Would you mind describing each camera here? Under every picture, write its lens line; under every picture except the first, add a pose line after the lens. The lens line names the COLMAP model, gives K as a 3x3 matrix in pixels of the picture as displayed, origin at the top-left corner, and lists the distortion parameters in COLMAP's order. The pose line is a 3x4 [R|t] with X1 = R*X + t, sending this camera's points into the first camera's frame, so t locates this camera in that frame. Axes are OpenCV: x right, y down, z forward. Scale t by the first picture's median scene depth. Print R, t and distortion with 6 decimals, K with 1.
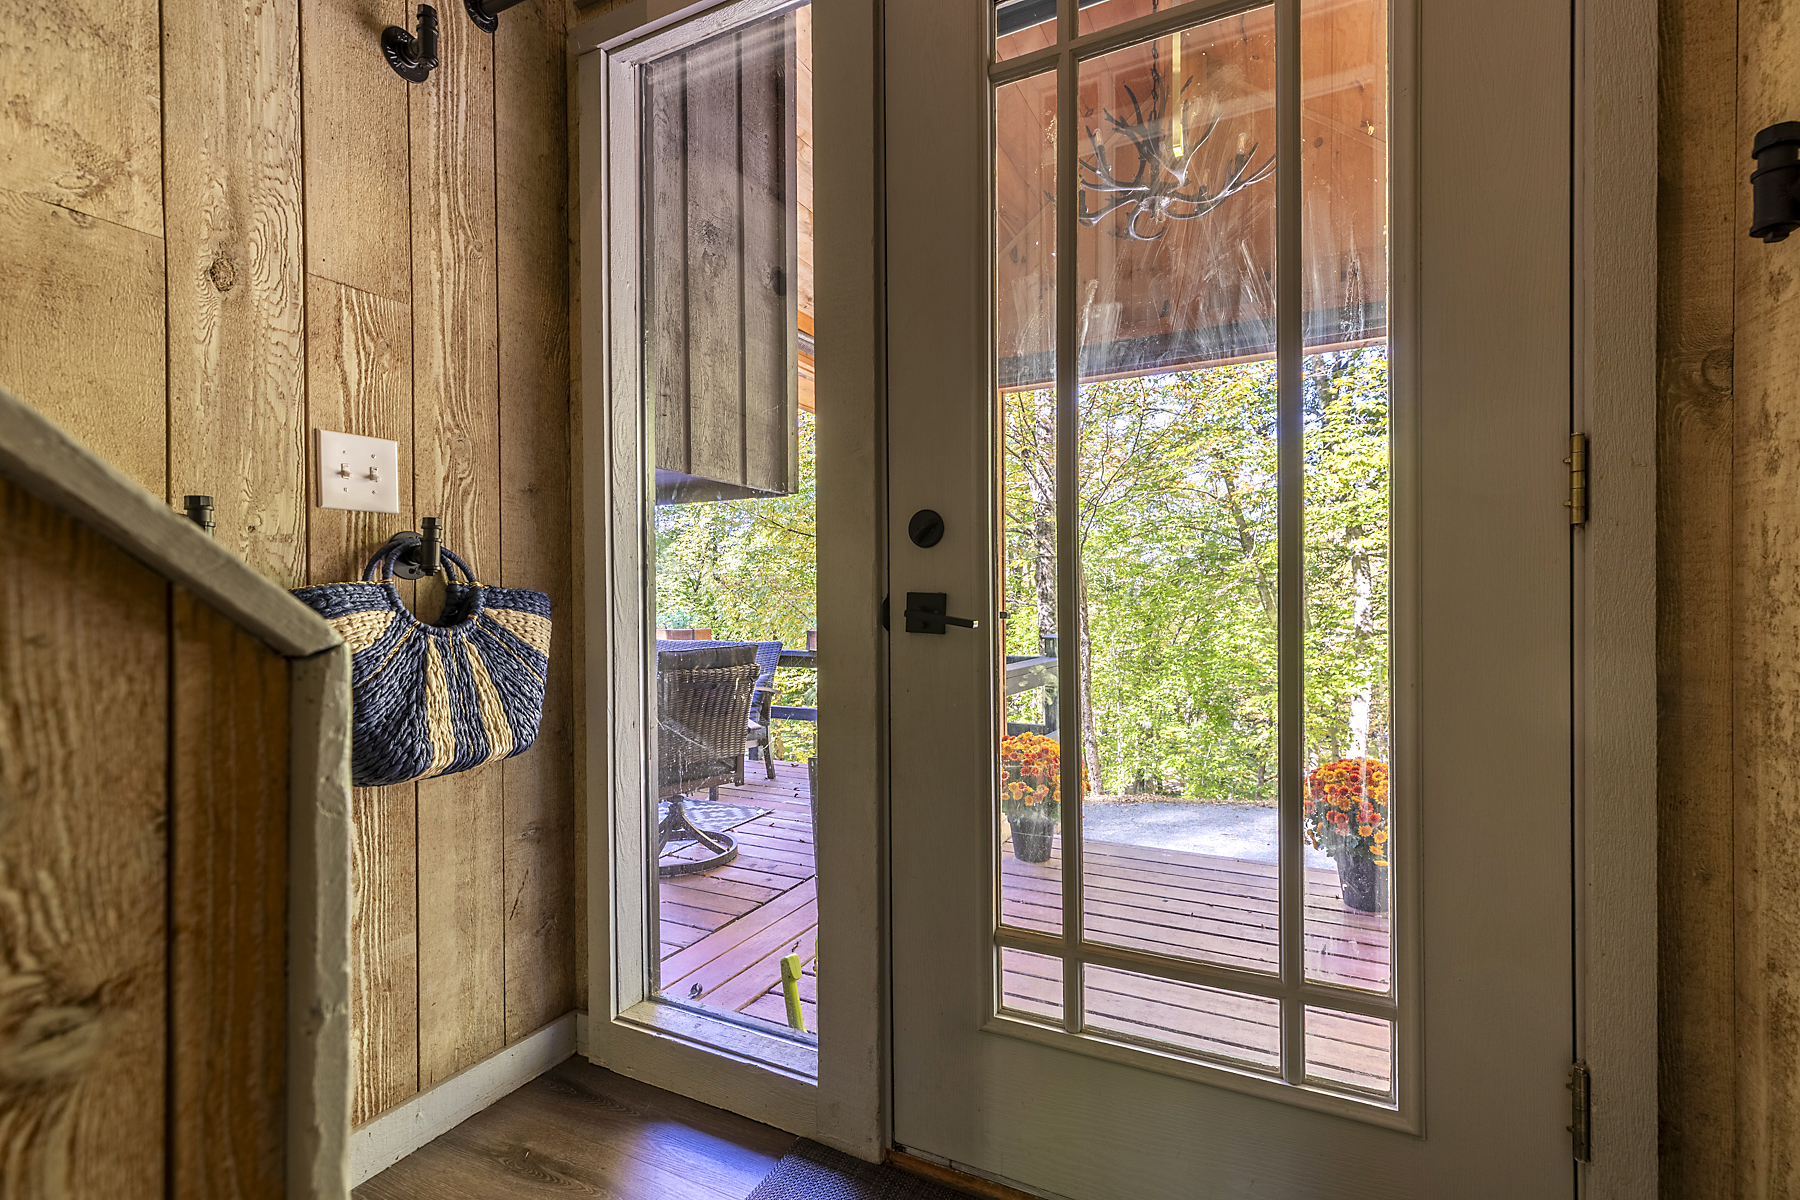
lens RADIAL K [[815.6, 0, 908.8], [0, 815.6, 602.8], [0, 0, 1]] dist [0.008920, -0.001781]
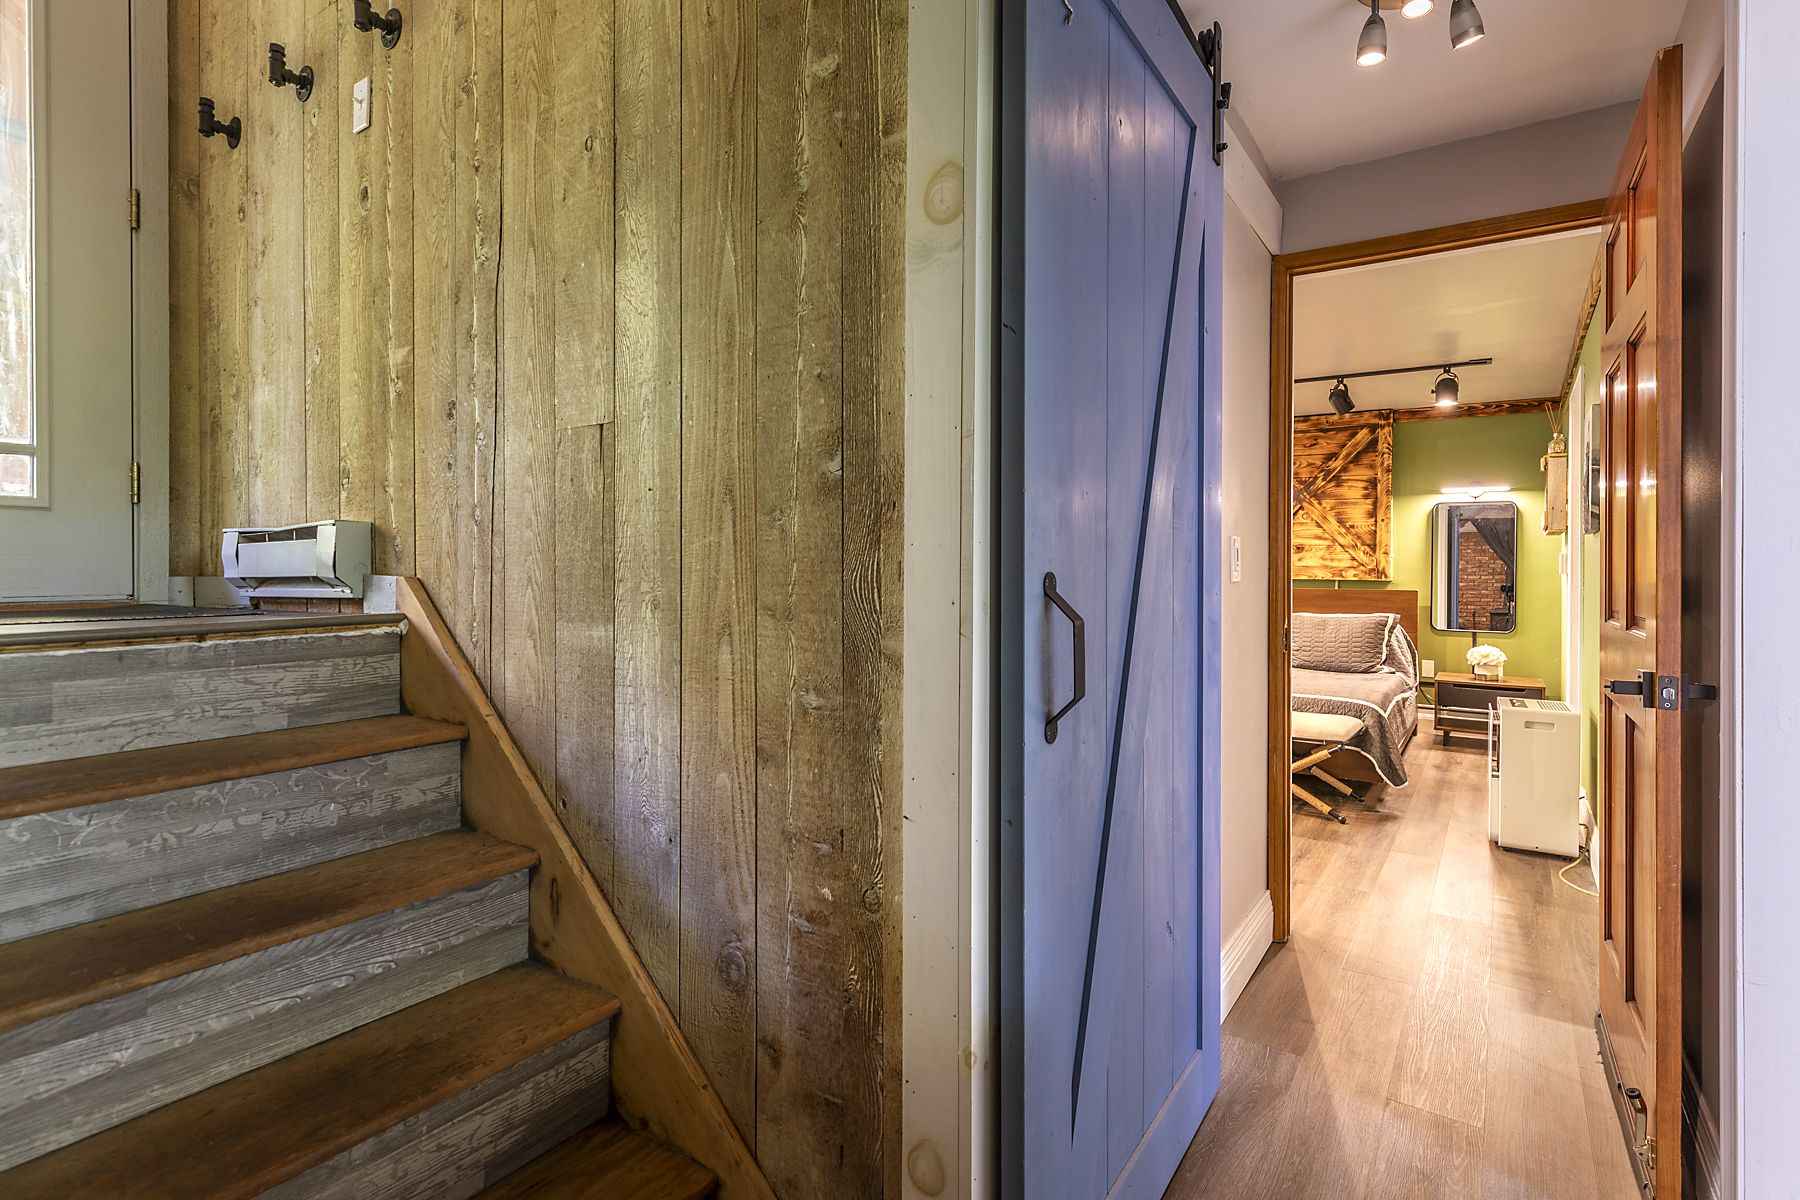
lens RADIAL K [[815.6, 0, 909.0], [0, 815.6, 588.4], [0, 0, 1]] dist [0.008920, -0.001781]
pose [[0.115276, 0.002132, 0.993331, -1.252458], [0.001899, 0.999995, -0.002367, 0.950299], [-0.993332, 0.002160, 0.115271, -1.457151]]
